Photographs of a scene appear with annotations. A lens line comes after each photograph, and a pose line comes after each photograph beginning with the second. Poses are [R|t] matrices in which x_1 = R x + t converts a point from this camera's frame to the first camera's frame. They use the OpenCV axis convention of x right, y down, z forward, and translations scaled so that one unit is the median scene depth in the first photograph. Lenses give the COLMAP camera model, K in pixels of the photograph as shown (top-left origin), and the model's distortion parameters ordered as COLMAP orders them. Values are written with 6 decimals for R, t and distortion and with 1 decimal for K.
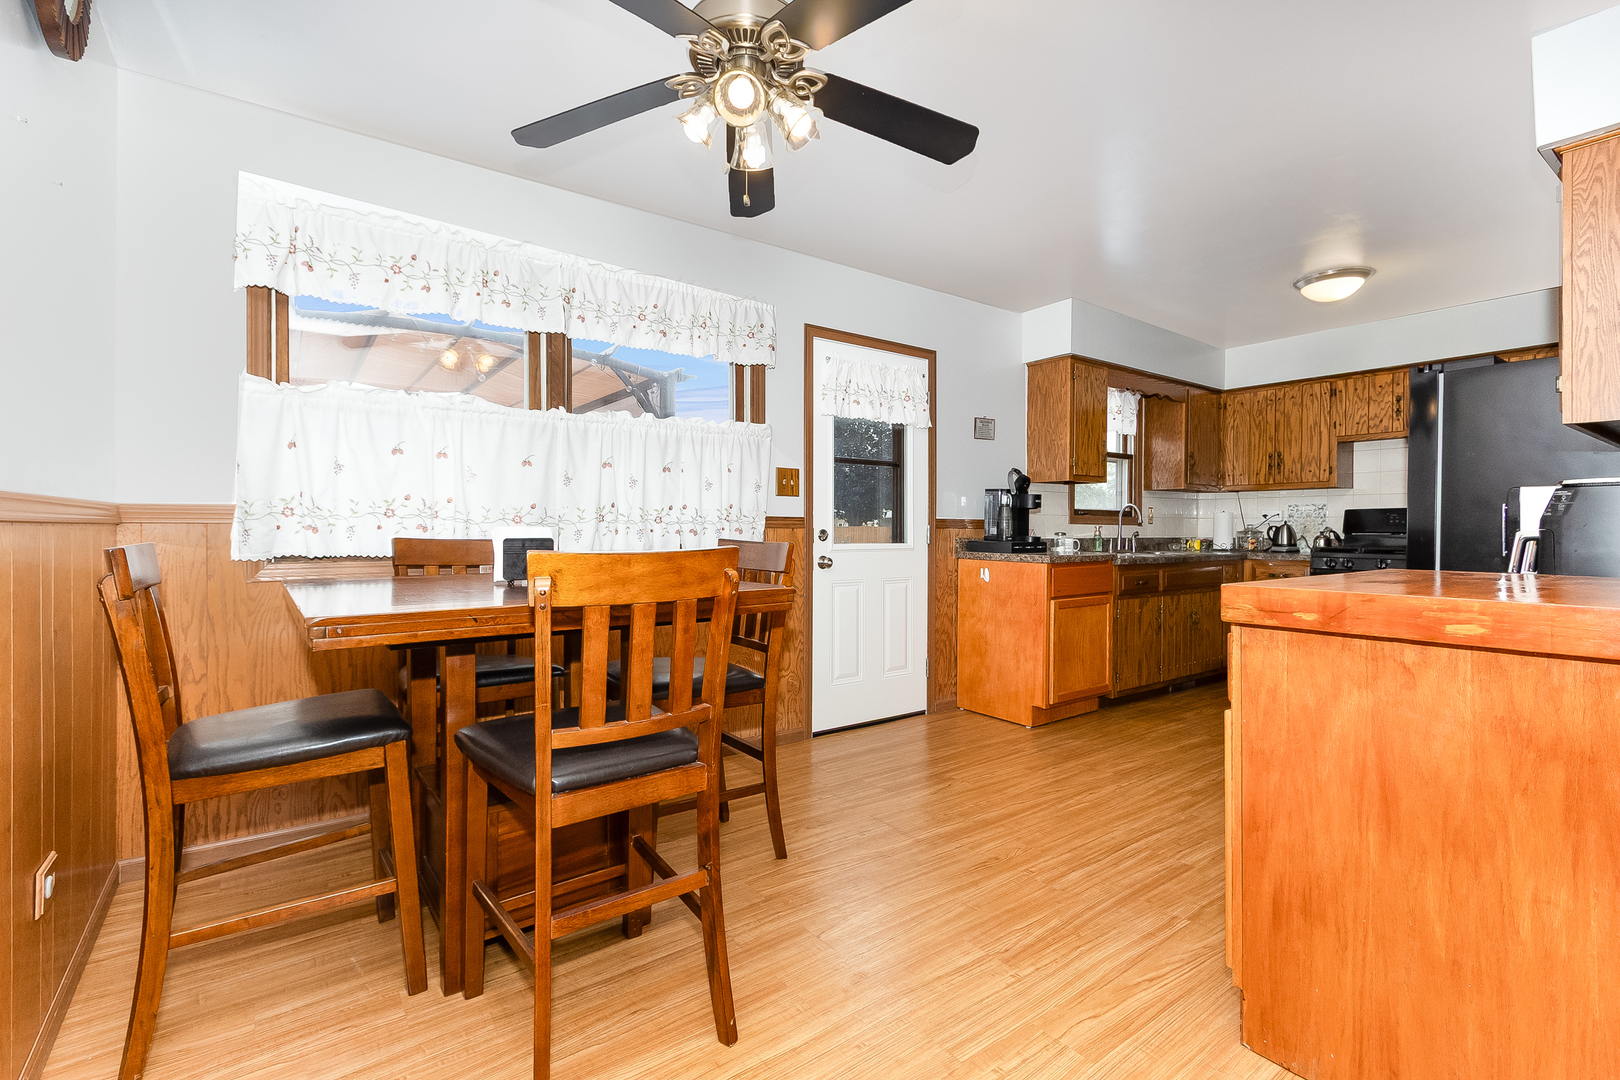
lens RADIAL K [[734.7, 0, 805.3], [0, 734.7, 533.9], [0, 0, 1]] dist [0.003972, -0.000743]
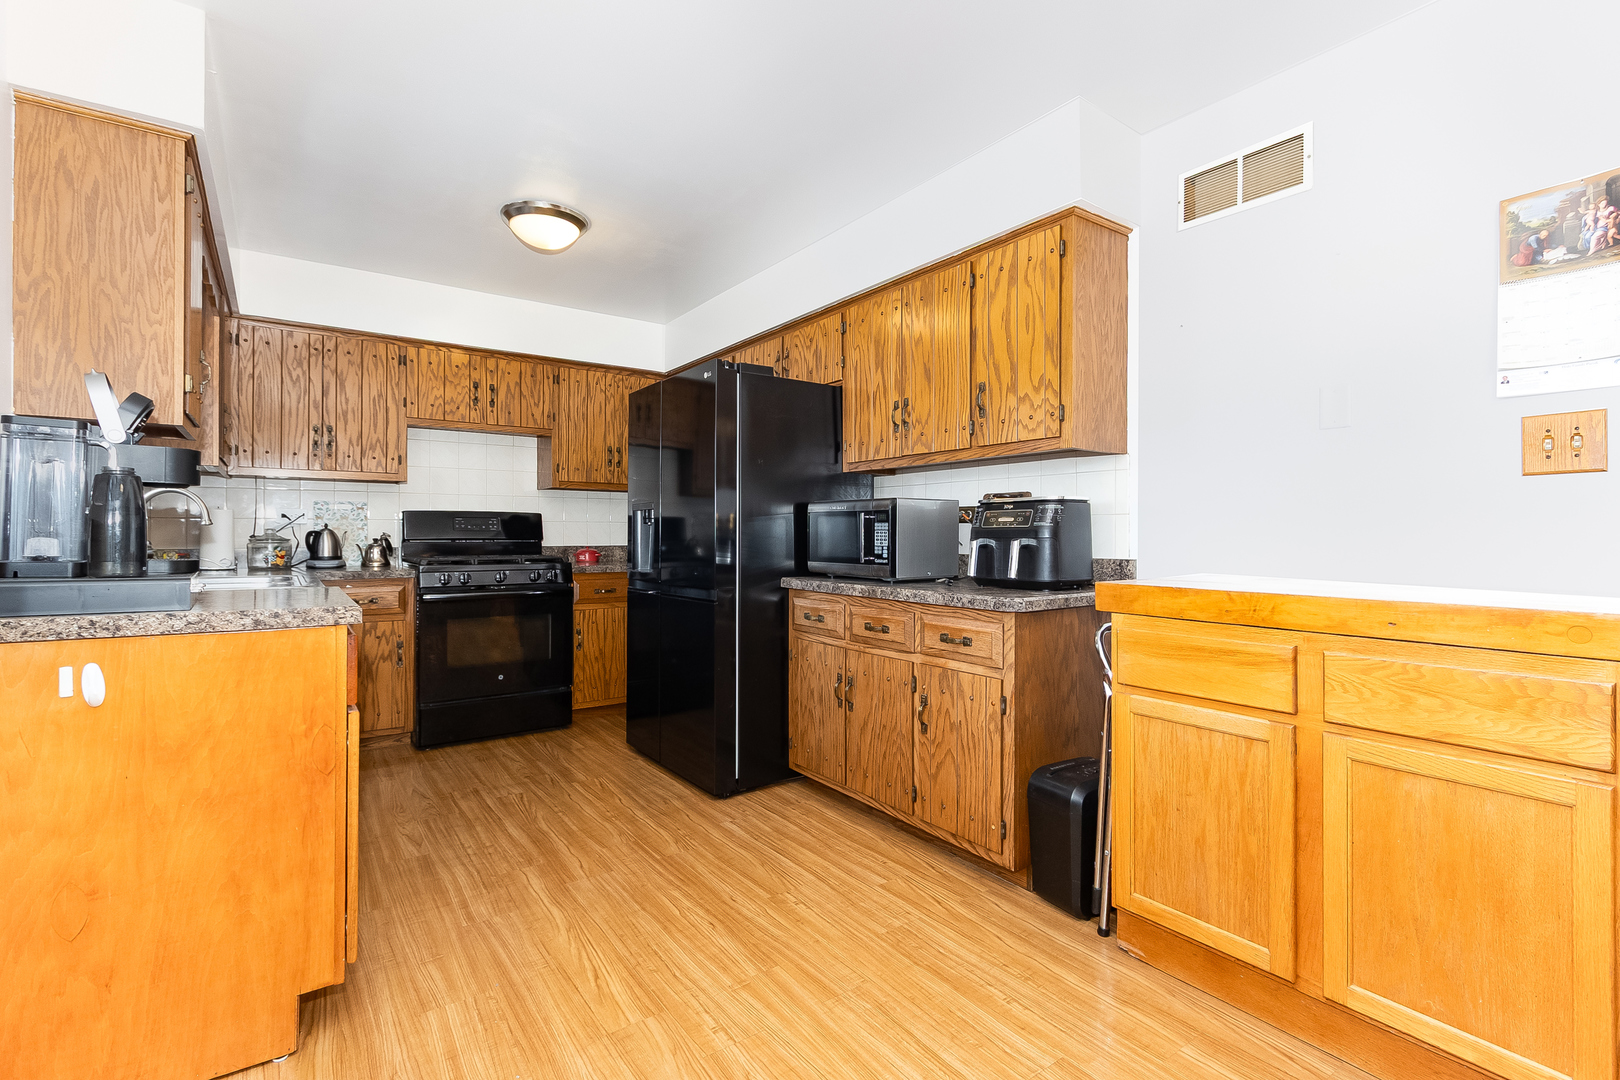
lens RADIAL K [[734.7, 0, 814.8], [0, 734.7, 541.6], [0, 0, 1]] dist [0.003972, -0.000743]
pose [[0.017274, -0.012575, 0.999772, -0.057335], [0.005498, 0.999907, 0.012482, -0.007414], [-0.999836, 0.005281, 0.017341, 0.563618]]
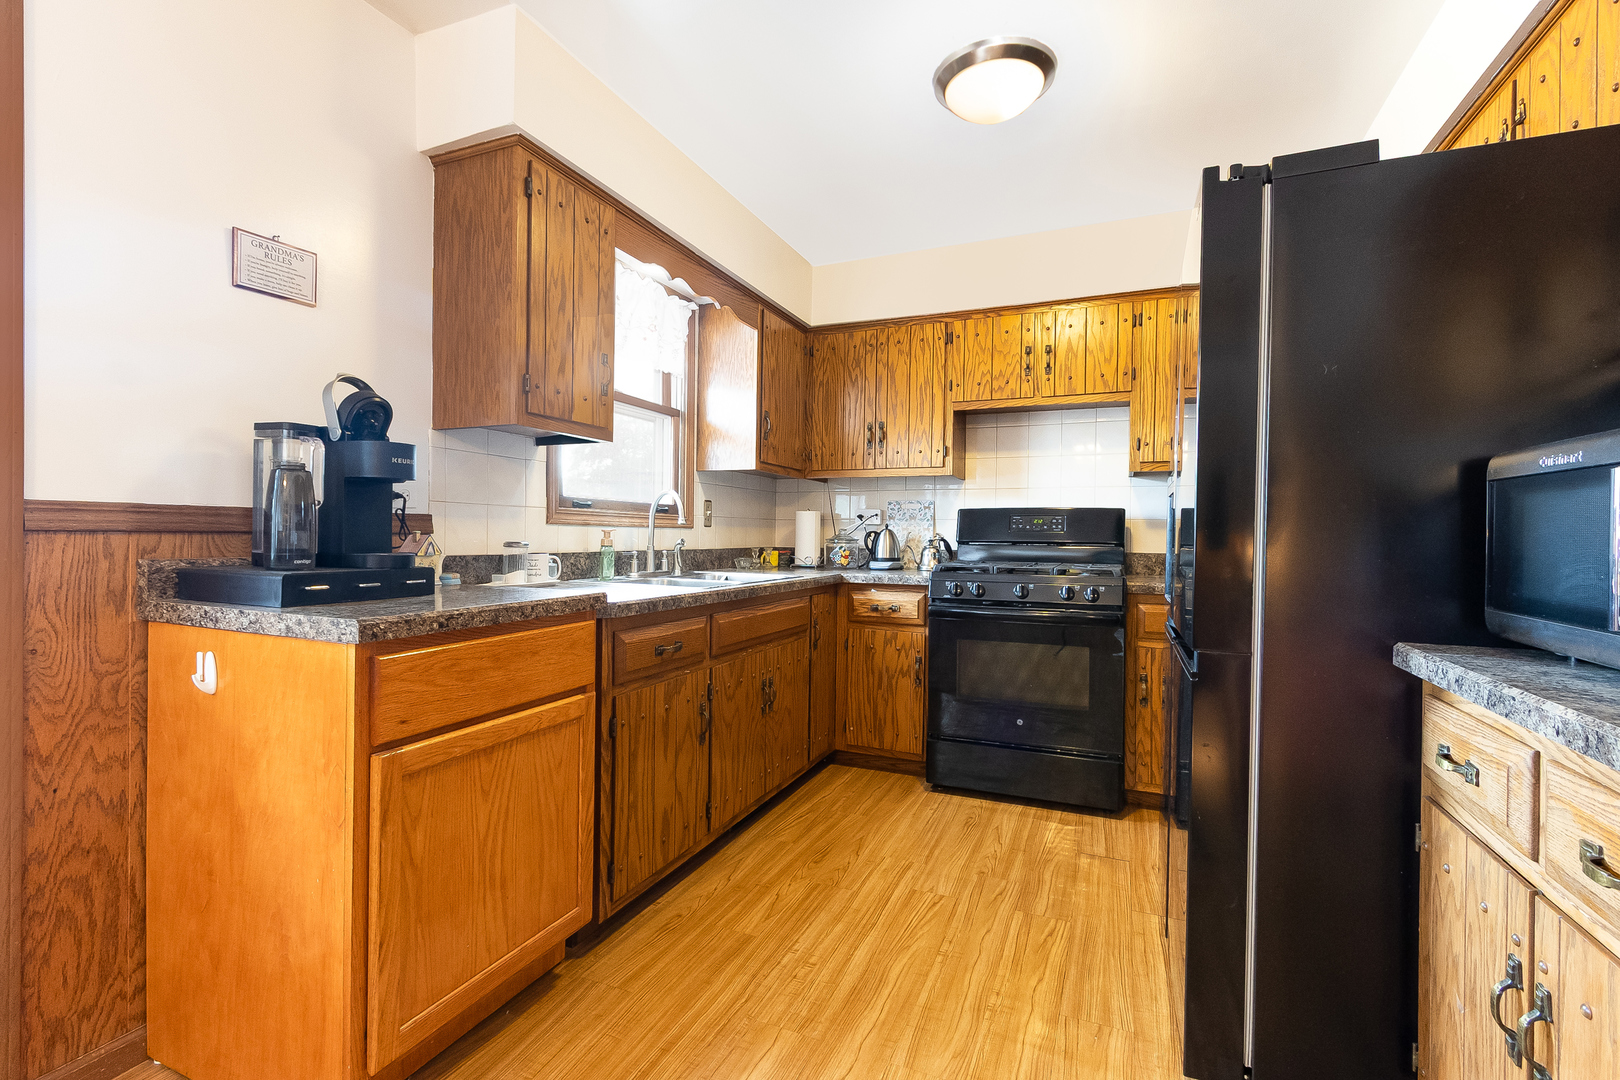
lens RADIAL K [[734.7, 0, 798.2], [0, 734.7, 542.0], [0, 0, 1]] dist [0.003972, -0.000743]
pose [[0.868228, 0.000613, 0.496165, 0.259686], [-0.004072, 0.999974, 0.005890, -0.004969], [-0.496149, -0.007135, 0.868208, 0.482653]]
